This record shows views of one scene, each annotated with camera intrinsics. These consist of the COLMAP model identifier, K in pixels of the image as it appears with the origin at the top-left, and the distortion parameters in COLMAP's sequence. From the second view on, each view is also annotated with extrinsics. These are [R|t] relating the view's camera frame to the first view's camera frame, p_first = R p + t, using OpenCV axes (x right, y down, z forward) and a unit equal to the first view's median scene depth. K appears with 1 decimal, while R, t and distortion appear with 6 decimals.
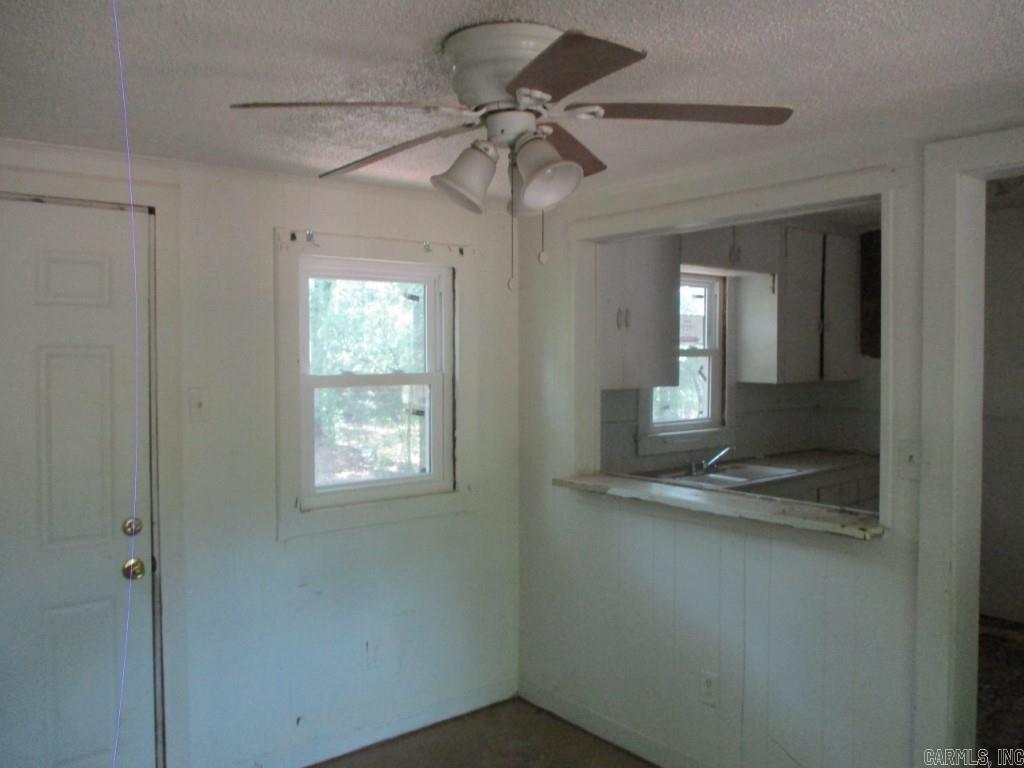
lens RADIAL K [[846.5, 0, 509.6], [0, 846.5, 377.0], [0, 0, 1]] dist [-0.049340, 0.040337]
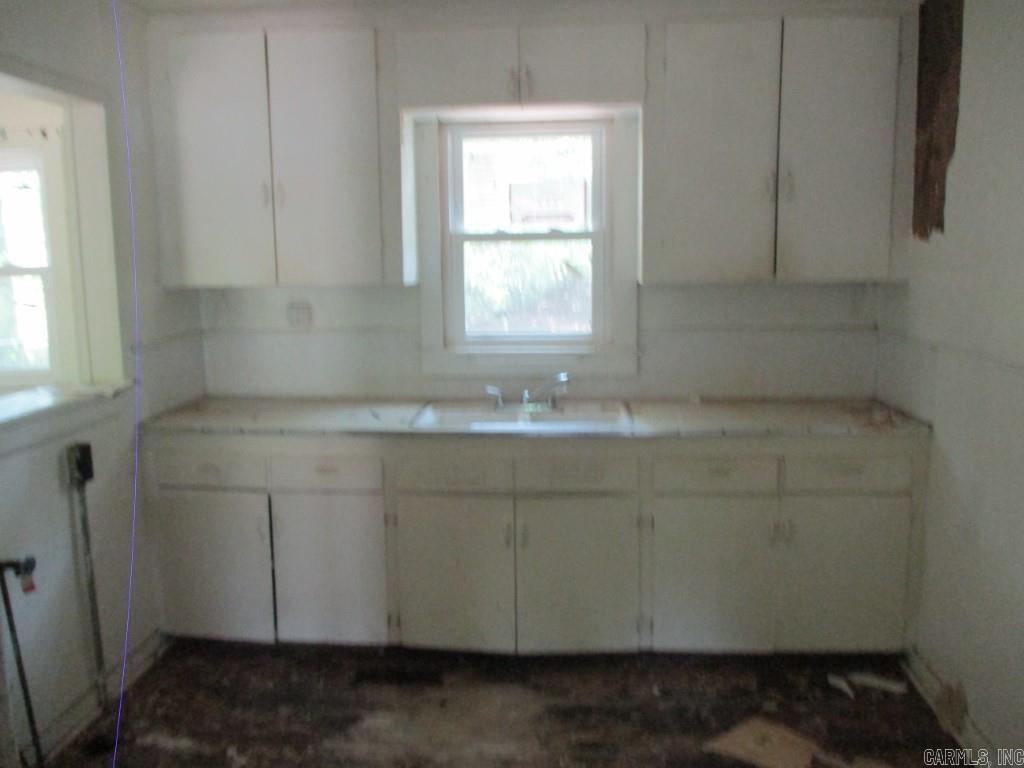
lens RADIAL K [[846.5, 0, 509.6], [0, 846.5, 377.0], [0, 0, 1]] dist [-0.049340, 0.040337]
pose [[0.719588, 0.097085, -0.687581, 1.013082], [-0.007730, 0.991237, 0.131871, -0.008124], [0.694359, -0.089578, 0.714032, 0.707963]]
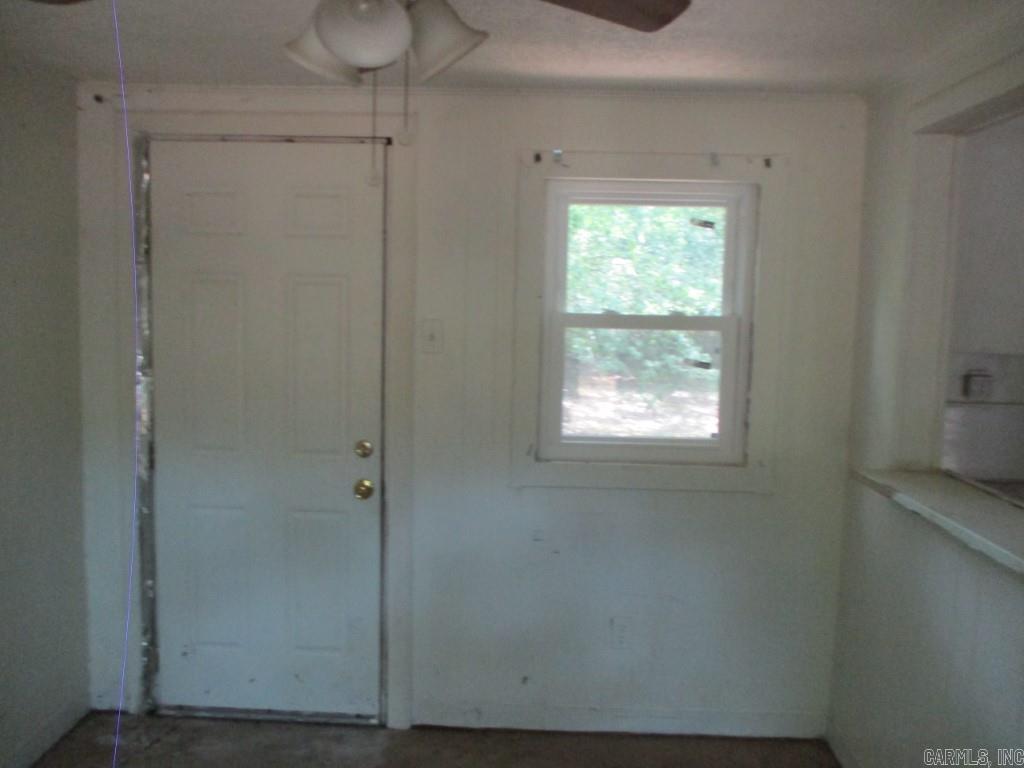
lens RADIAL K [[846.5, 0, 509.6], [0, 846.5, 377.0], [0, 0, 1]] dist [-0.049340, 0.040337]
pose [[0.751795, 0.085208, -0.653868, 0.300435], [-0.044912, 0.995930, 0.078145, -0.001739], [0.657865, -0.029382, 0.752562, 0.266101]]
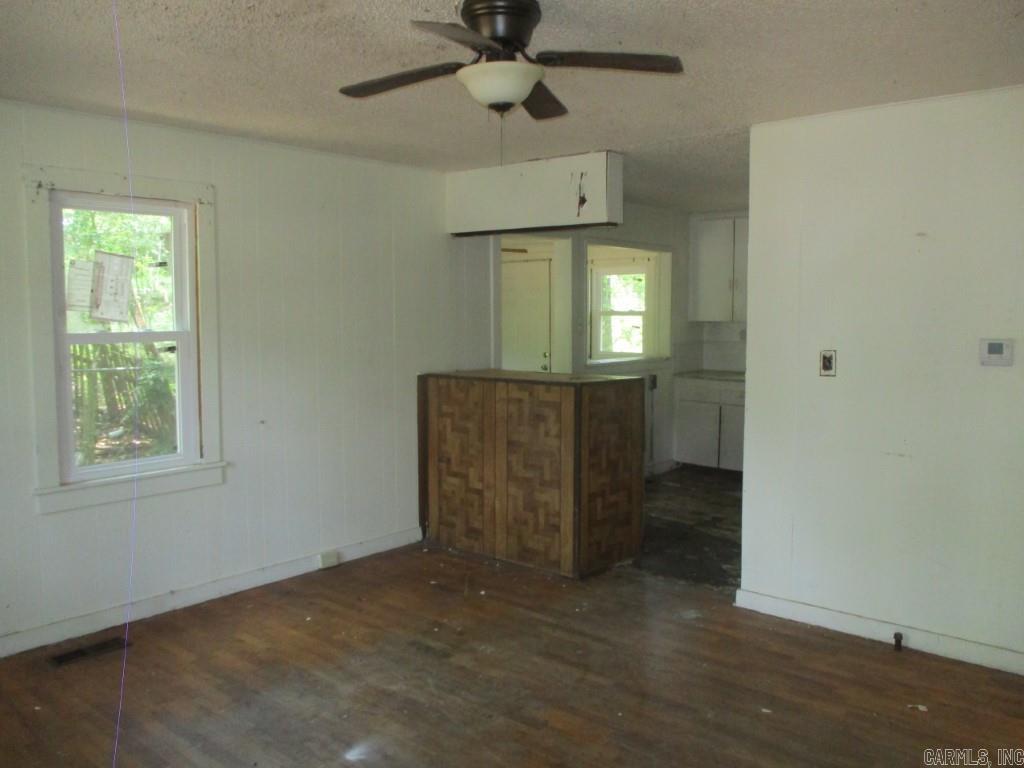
lens RADIAL K [[846.5, 0, 509.6], [0, 846.5, 377.0], [0, 0, 1]] dist [-0.049340, 0.040337]
pose [[0.171351, 0.083237, -0.981688, 2.312205], [-0.025035, 0.996471, 0.080121, -0.001691], [0.984892, 0.010847, 0.172830, 0.225467]]
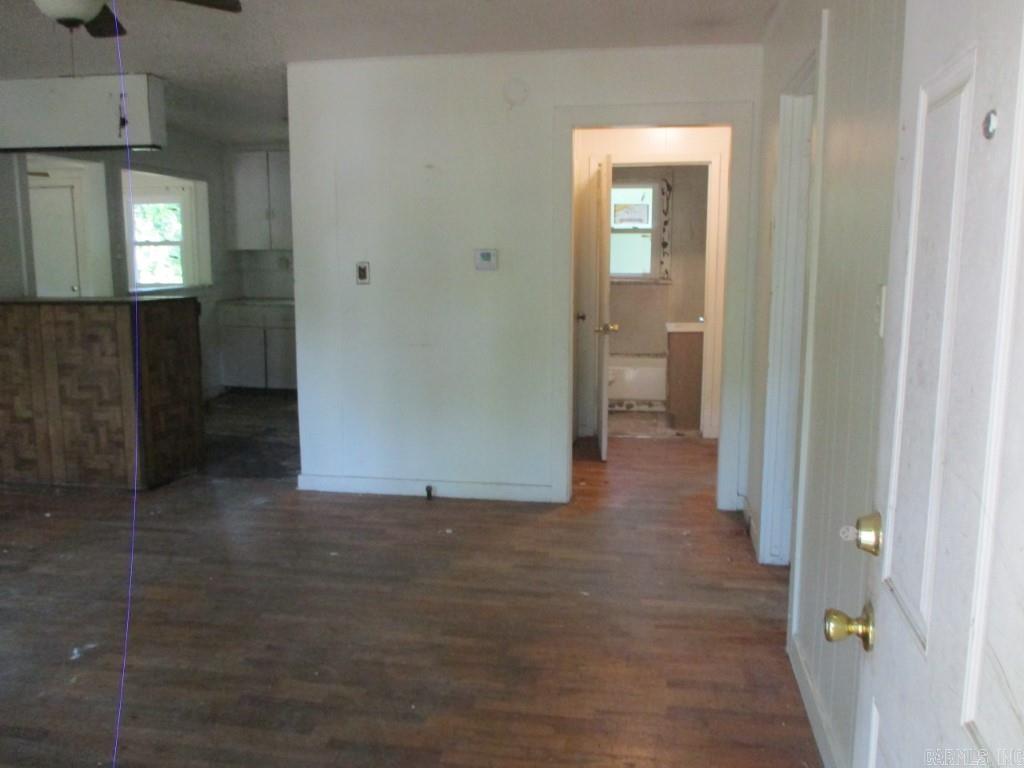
lens RADIAL K [[846.5, 0, 509.6], [0, 846.5, 377.0], [0, 0, 1]] dist [-0.049340, 0.040337]
pose [[0.656965, 0.116014, -0.744942, 2.459083], [-0.021378, 0.990559, 0.135411, 0.036703], [0.753618, -0.073035, 0.653243, 0.120918]]
